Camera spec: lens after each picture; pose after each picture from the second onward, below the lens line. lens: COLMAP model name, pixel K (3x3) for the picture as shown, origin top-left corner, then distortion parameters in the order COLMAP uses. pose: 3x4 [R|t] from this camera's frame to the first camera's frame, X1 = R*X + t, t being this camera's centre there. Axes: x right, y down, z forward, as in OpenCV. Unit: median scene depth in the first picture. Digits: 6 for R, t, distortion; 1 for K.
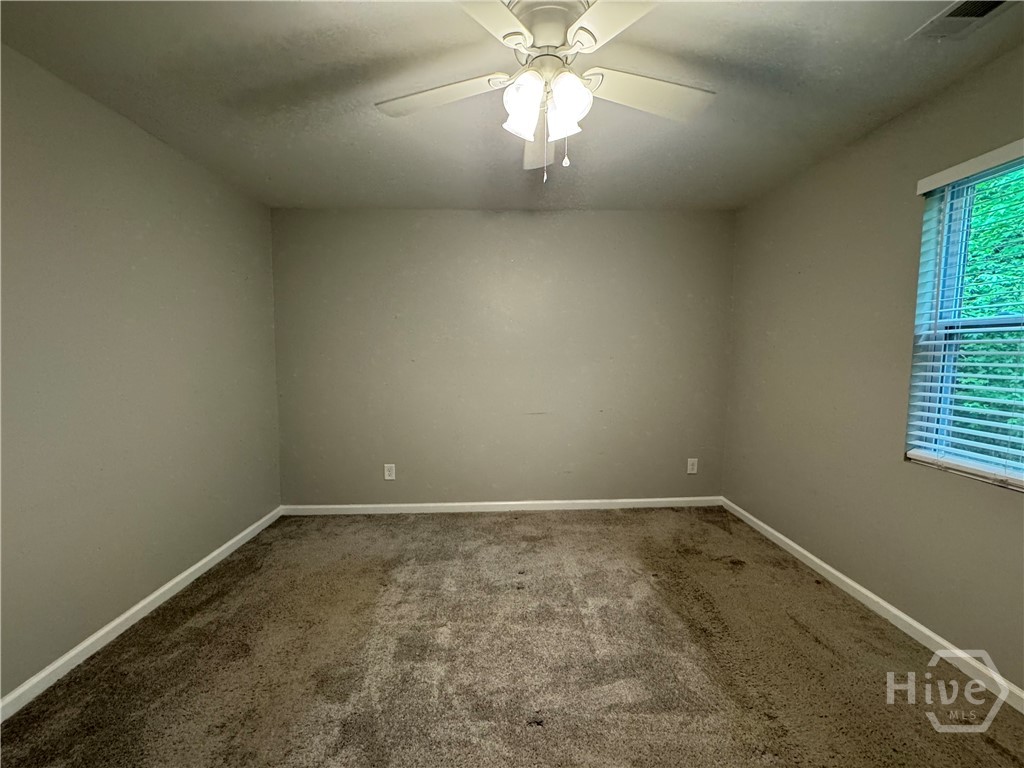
lens RADIAL K [[407.8, 0, 512.0], [0, 407.8, 384.0], [0, 0, 1]] dist [-0.001653, 0.000090]
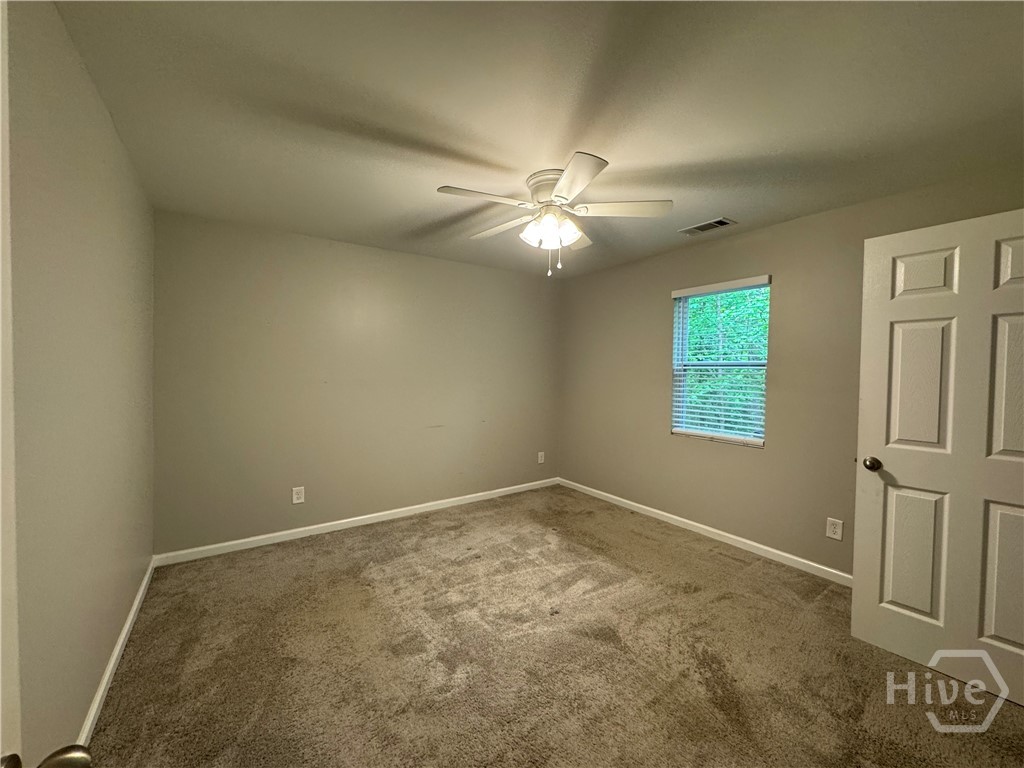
lens RADIAL K [[407.8, 0, 512.0], [0, 407.8, 384.0], [0, 0, 1]] dist [-0.001653, 0.000090]
pose [[0.839345, -0.006732, 0.543558, -0.573150], [0.031391, 0.998855, -0.036103, -0.001628], [-0.542692, 0.047365, 0.838595, -0.170801]]
